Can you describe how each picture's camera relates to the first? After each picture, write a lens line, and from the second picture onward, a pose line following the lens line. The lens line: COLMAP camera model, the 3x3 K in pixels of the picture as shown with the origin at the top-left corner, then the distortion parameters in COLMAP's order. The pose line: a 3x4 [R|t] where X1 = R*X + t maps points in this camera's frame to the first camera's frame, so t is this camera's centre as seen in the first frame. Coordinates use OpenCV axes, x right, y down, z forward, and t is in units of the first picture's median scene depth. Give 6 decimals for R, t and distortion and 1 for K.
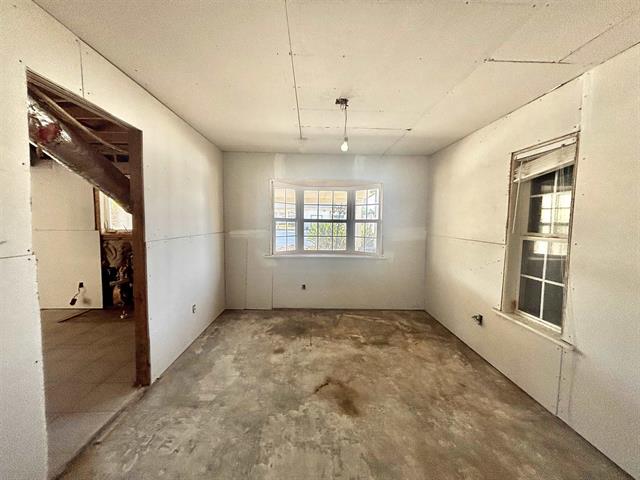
lens RADIAL K [[256.7, 0, 317.5], [0, 256.7, 236.0], [0, 0, 1]] dist [-0.002684, -0.000205]
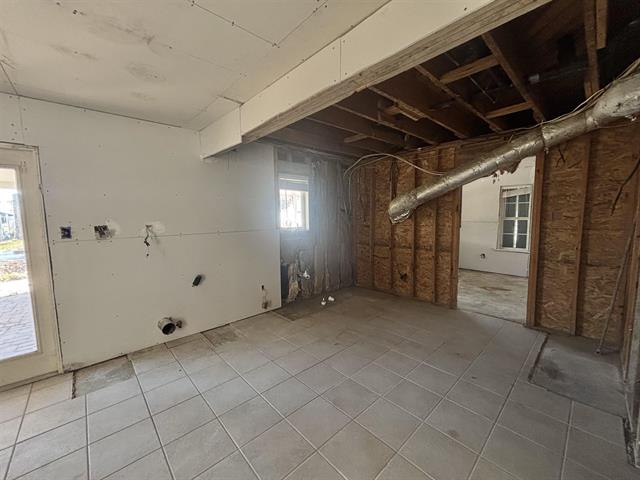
lens RADIAL K [[256.7, 0, 321.0], [0, 256.7, 239.7], [0, 0, 1]] dist [-0.002684, -0.000205]
pose [[0.755121, -0.081681, 0.650478, -2.195931], [0.059696, 0.996653, 0.055851, -0.041081], [-0.652862, -0.003344, 0.757469, 0.229503]]
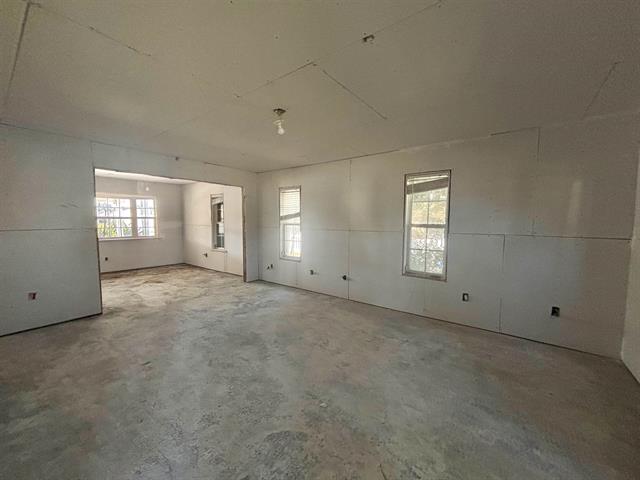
lens RADIAL K [[256.7, 0, 318.5], [0, 256.7, 241.7], [0, 0, 1]] dist [-0.002684, -0.000205]
pose [[0.627831, -0.068127, 0.775363, -0.770978], [0.044548, 0.997674, 0.051589, 0.117784], [-0.777074, 0.002151, 0.629405, -1.771005]]
